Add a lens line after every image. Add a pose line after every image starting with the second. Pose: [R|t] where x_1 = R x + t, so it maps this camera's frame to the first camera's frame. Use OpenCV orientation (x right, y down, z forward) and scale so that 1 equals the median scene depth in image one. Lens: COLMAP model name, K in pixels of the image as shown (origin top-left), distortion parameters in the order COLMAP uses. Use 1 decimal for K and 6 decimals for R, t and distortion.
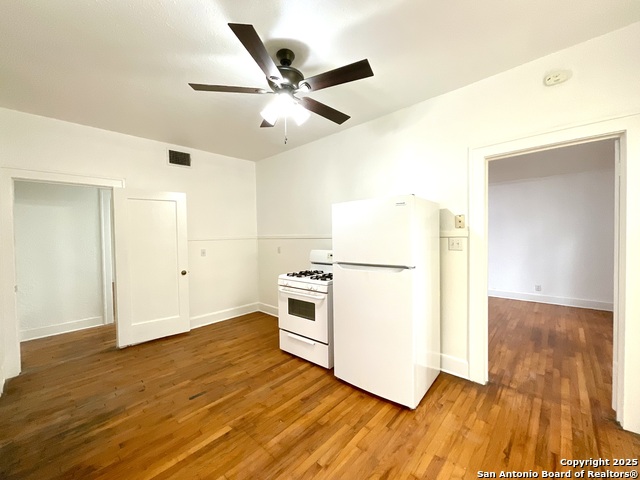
lens RADIAL K [[258.6, 0, 320.0], [0, 258.6, 240.0], [0, 0, 1]] dist [-0.001204, 0.000482]
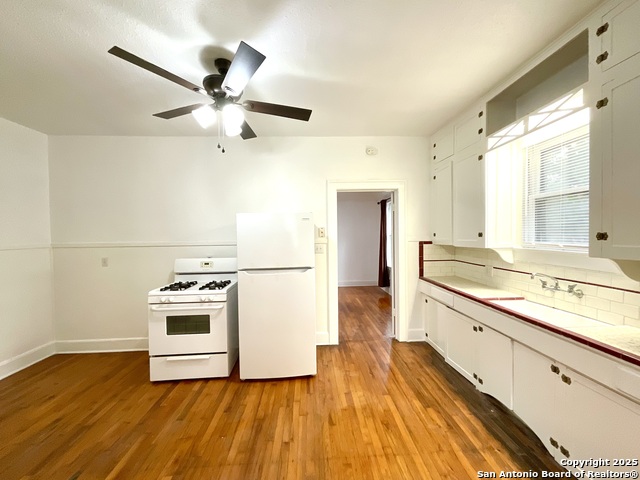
lens RADIAL K [[258.6, 0, 320.0], [0, 258.6, 240.0], [0, 0, 1]] dist [-0.001204, 0.000482]
pose [[0.695854, -0.003186, 0.718176, -0.464464], [0.014133, 0.999857, -0.009258, -0.017876], [-0.718044, 0.016592, 0.695800, 0.041656]]
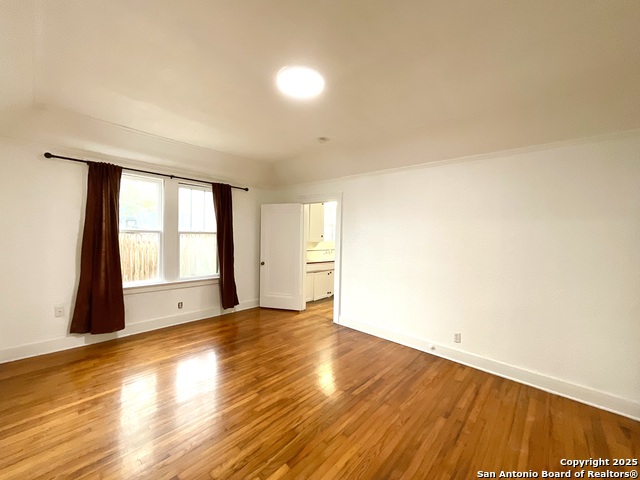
lens RADIAL K [[258.6, 0, 320.0], [0, 258.6, 240.0], [0, 0, 1]] dist [-0.001204, 0.000482]
pose [[-0.999612, -0.001537, -0.027814, 0.805134], [-0.001632, 0.999993, 0.003383, -0.010788], [0.027809, 0.003427, -0.999607, 2.765815]]
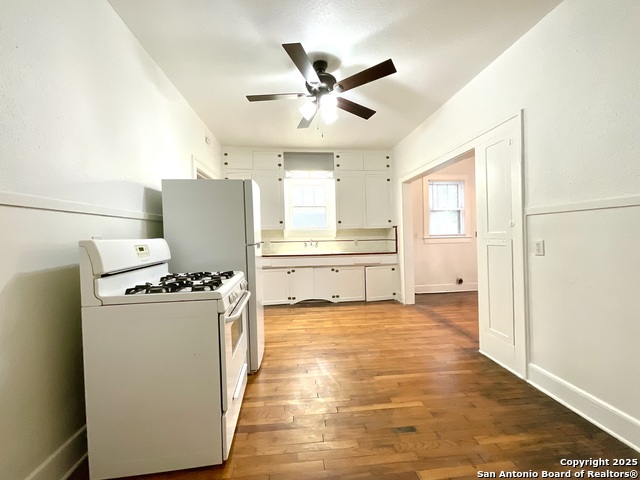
lens RADIAL K [[258.6, 0, 320.0], [0, 258.6, 240.0], [0, 0, 1]] dist [-0.001204, 0.000482]
pose [[-0.751477, 0.024408, 0.659307, -0.715626], [0.050028, 0.998546, 0.020054, 0.065360], [-0.657859, 0.048053, -0.751606, 1.520775]]
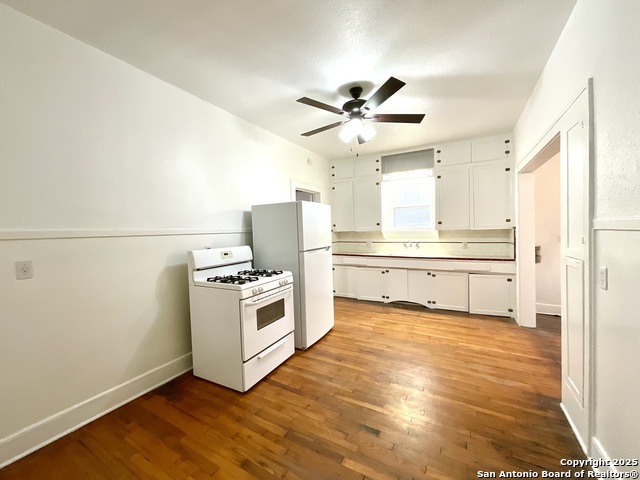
lens RADIAL K [[258.6, 0, 320.0], [0, 258.6, 240.0], [0, 0, 1]] dist [-0.001204, 0.000482]
pose [[-0.235056, -0.010347, 0.971927, -1.090352], [0.049514, 0.998518, 0.022605, 0.014805], [-0.970720, 0.053437, -0.234195, 1.196062]]
